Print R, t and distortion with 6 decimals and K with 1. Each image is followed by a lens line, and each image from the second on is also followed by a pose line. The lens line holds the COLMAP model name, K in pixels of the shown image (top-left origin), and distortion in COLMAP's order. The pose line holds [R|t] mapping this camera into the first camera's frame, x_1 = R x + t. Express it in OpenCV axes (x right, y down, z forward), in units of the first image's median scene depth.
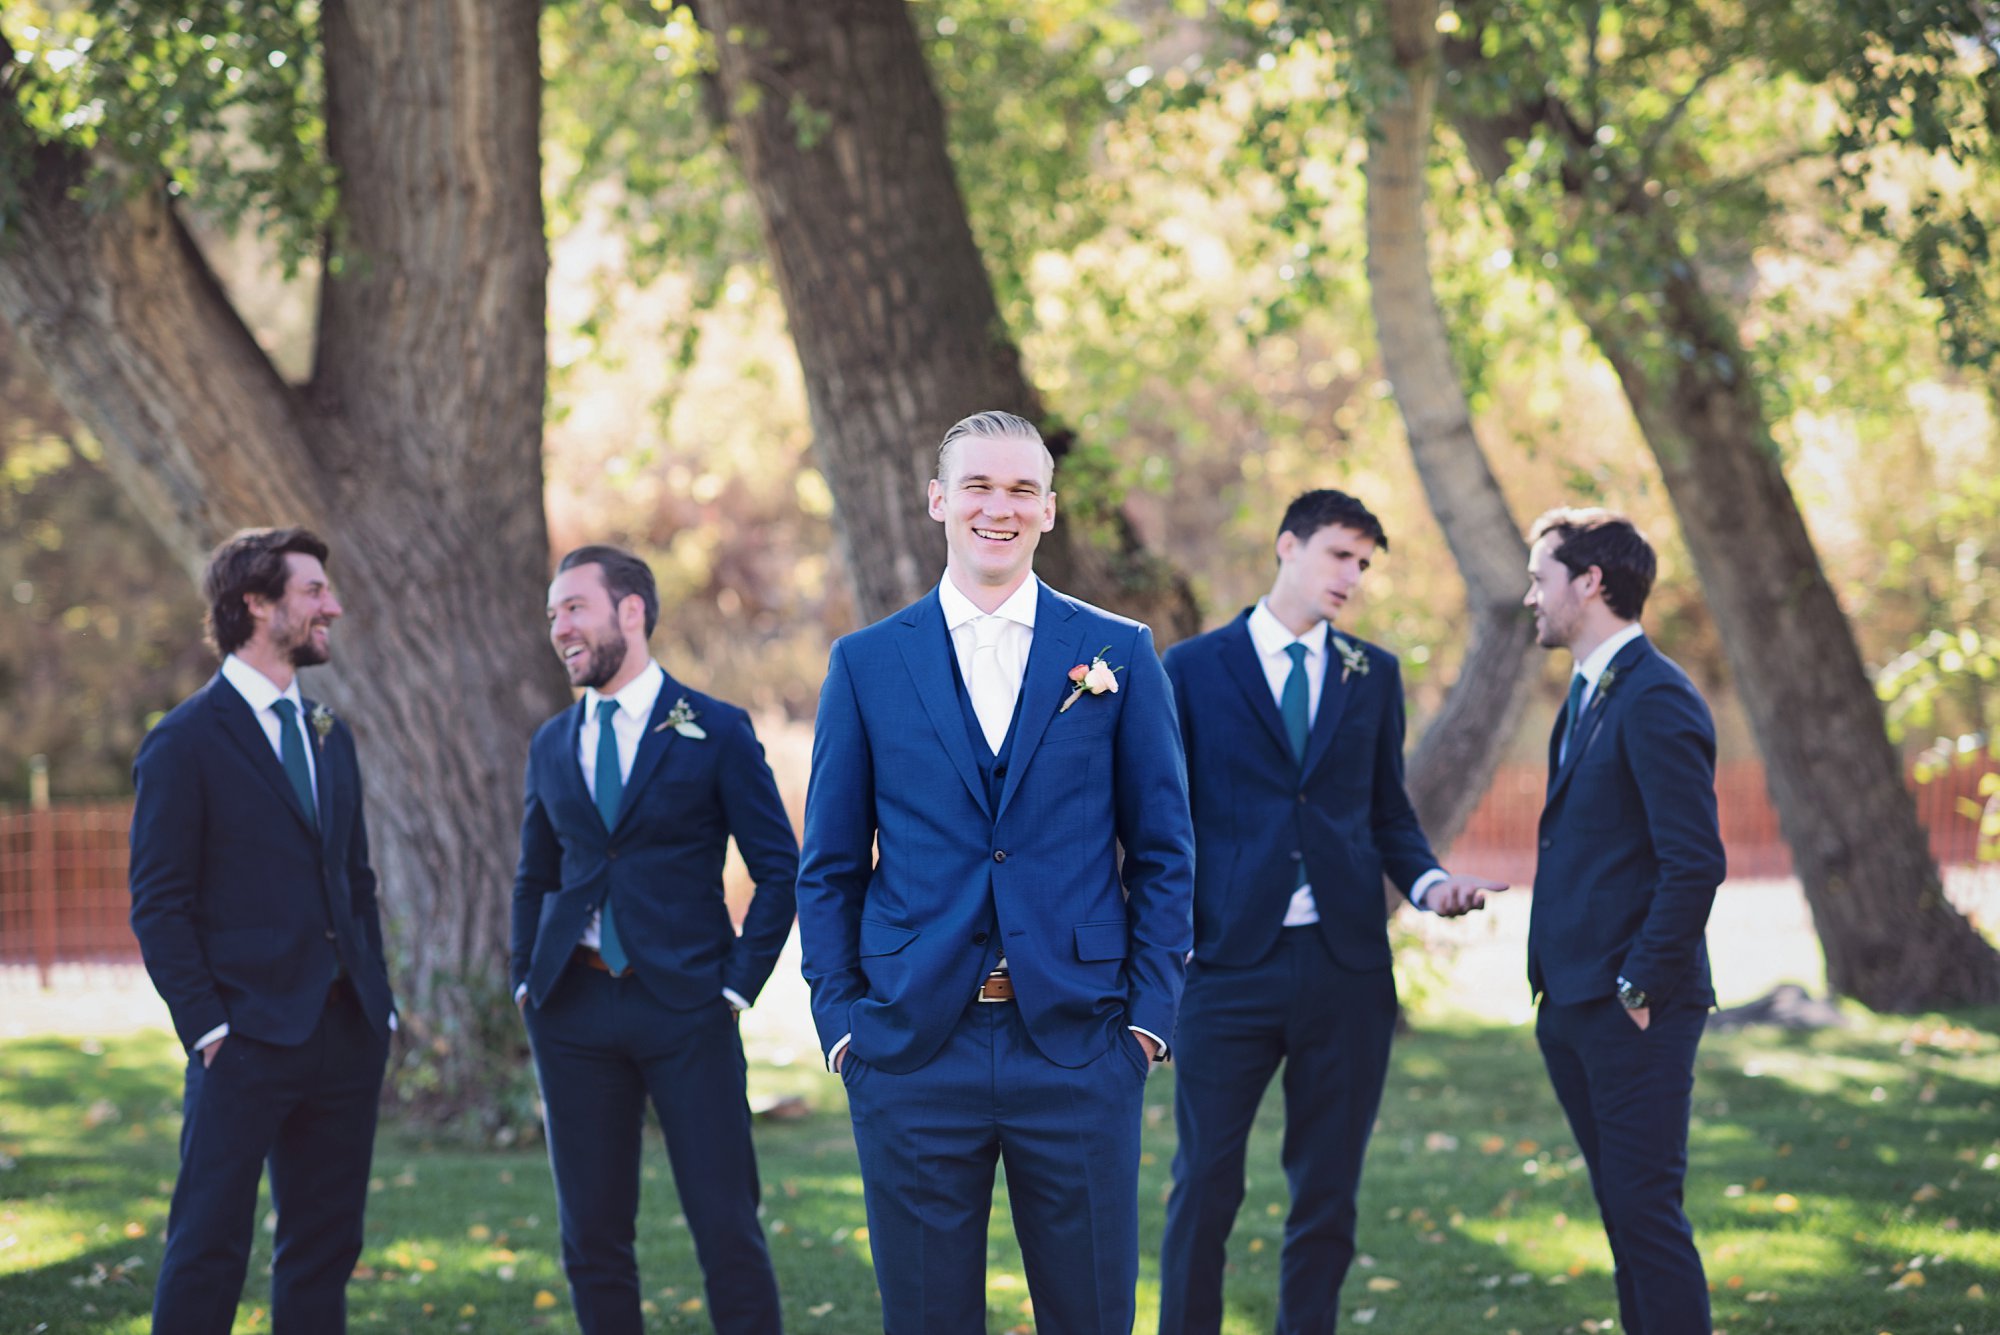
lens RADIAL K [[4862.5, 0, 1000.0], [0, 4862.5, 667.5], [0, 0, 1]] dist [-0.076683, -0.219697]
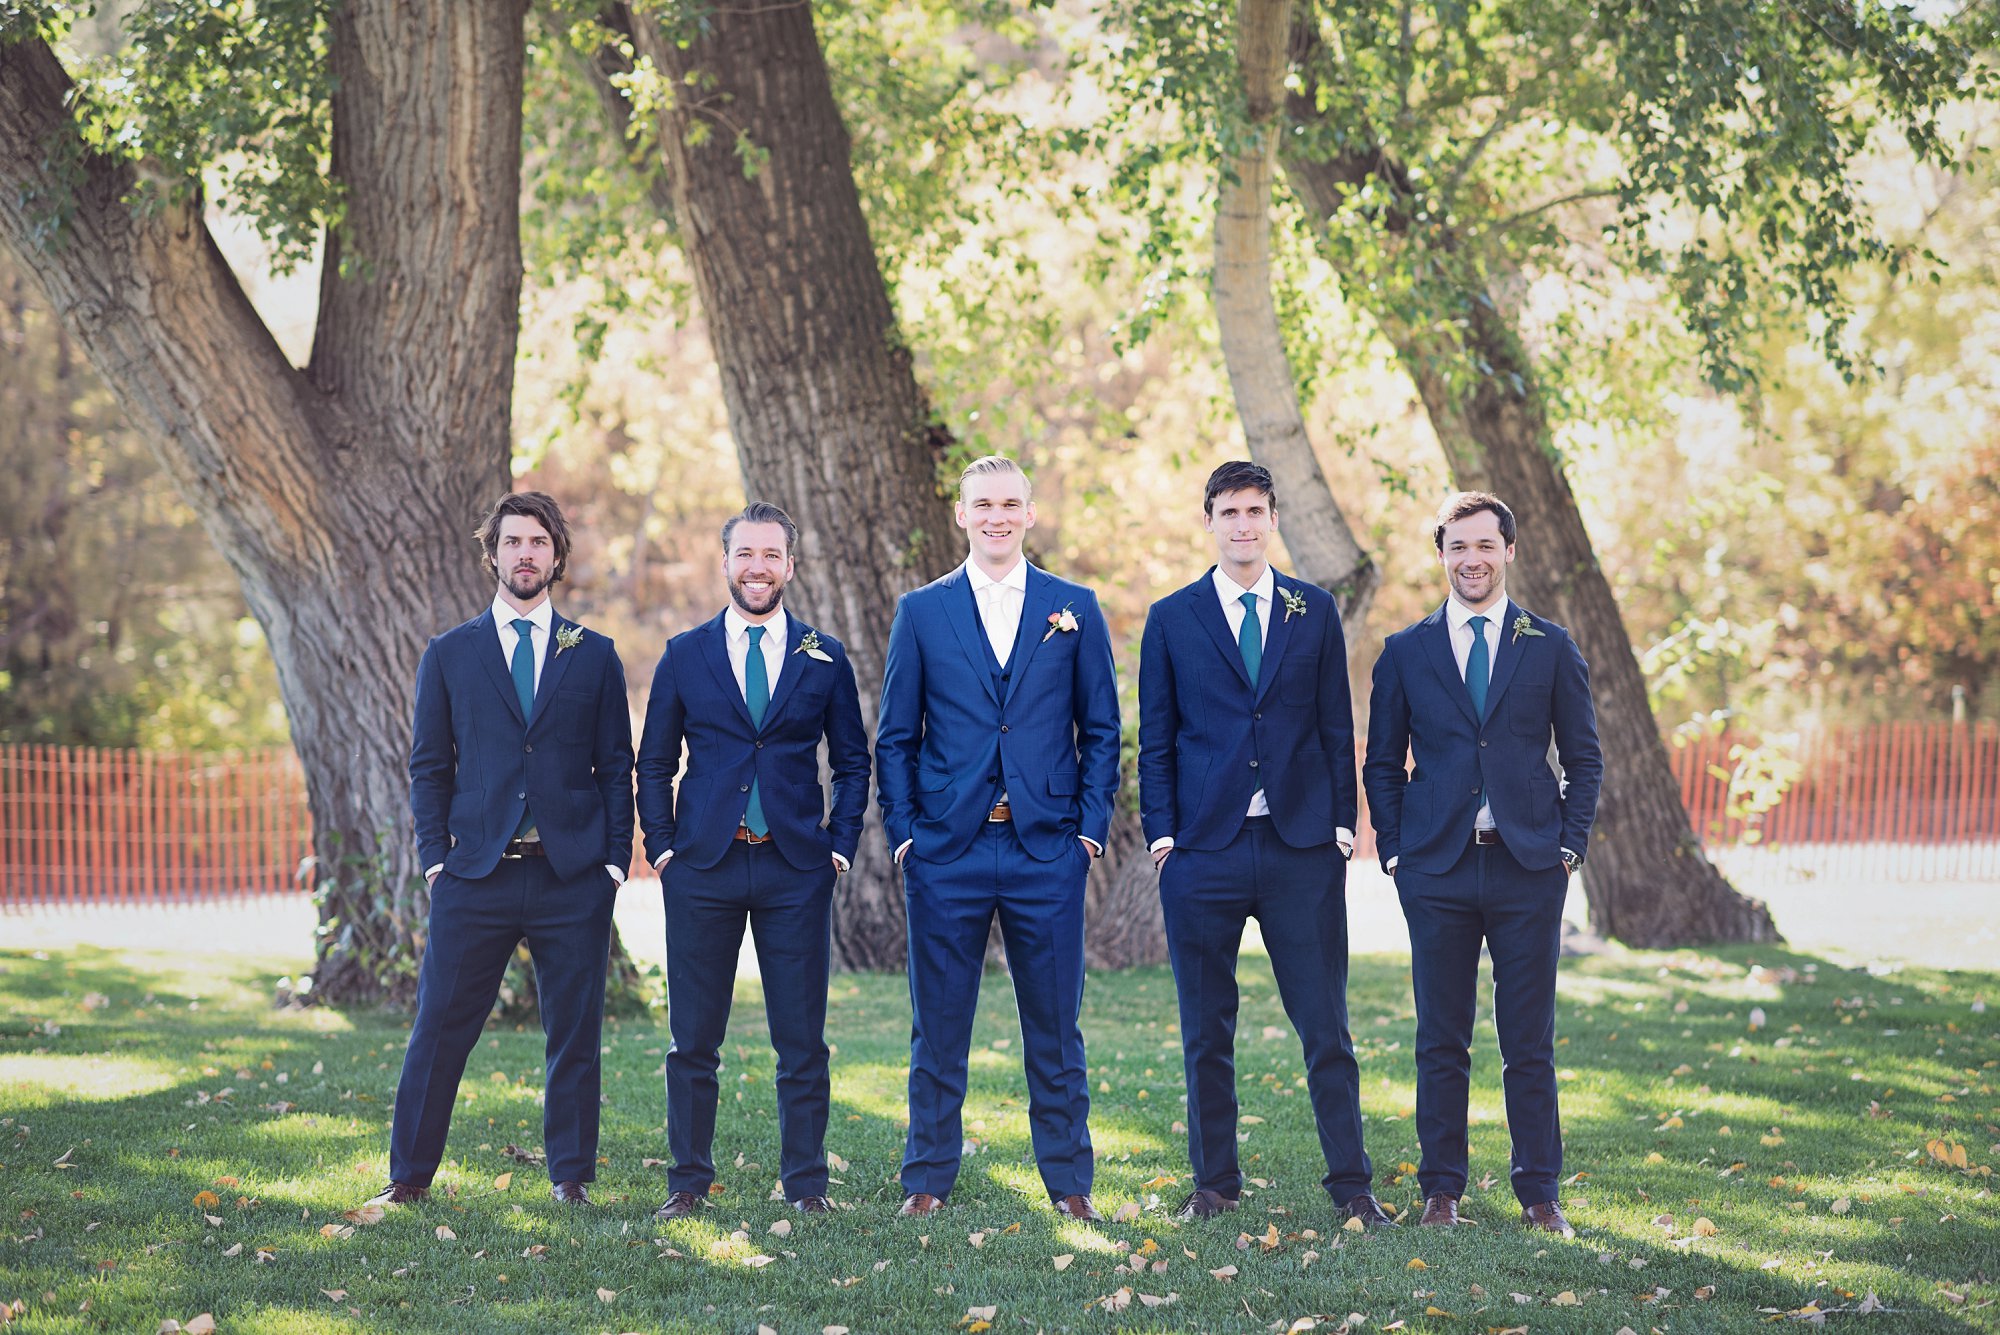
lens RADIAL K [[4862.5, 0, 1000.0], [0, 4862.5, 667.5], [0, 0, 1]] dist [-0.076683, -0.219697]
pose [[0.998422, 0.020944, 0.052099, -0.034167], [-0.021094, 0.999775, 0.002338, 0.006245], [-0.052038, -0.003434, 0.998639, -0.155477]]
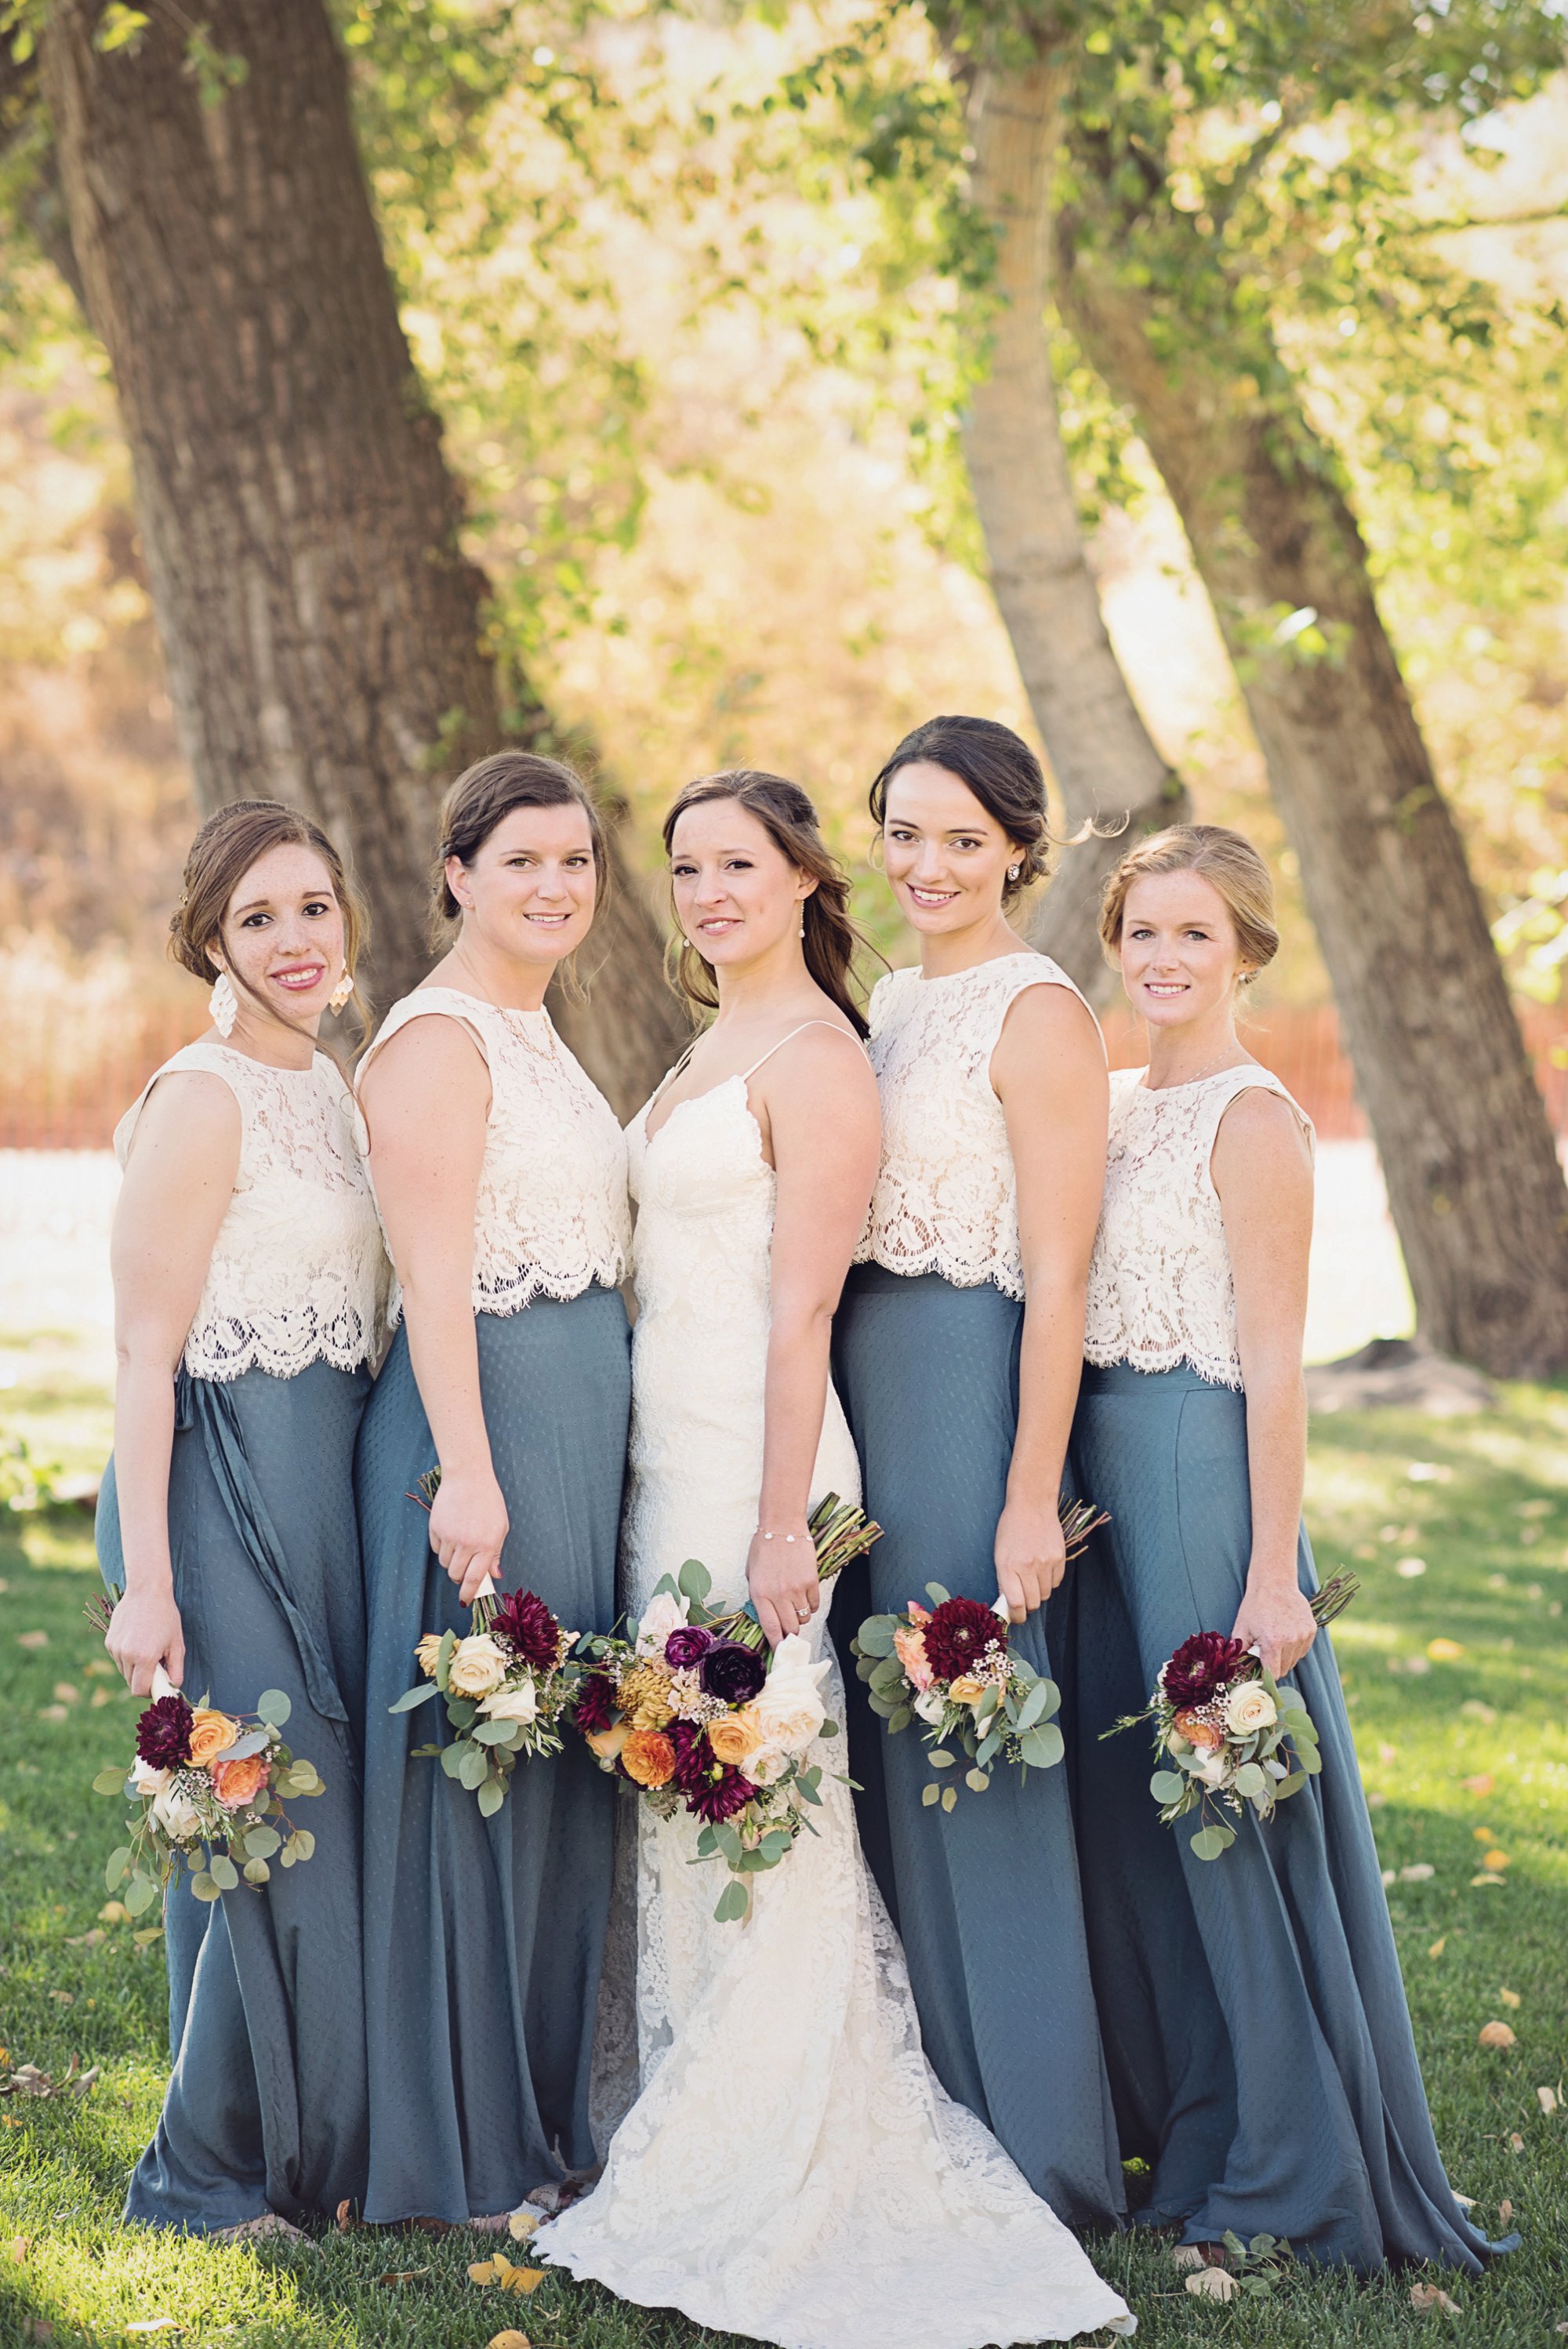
lens RADIAL K [[5710.8, 0, 784.0], [0, 5710.8, 1174.5], [0, 0, 1]] dist [-0.076683, -0.219697]
pose [[0.989693, 0.041148, 0.137170, -0.057432], [-0.049133, 0.997258, 0.055339, -0.004311], [-0.134516, -0.061508, 0.989001, 0.167546]]
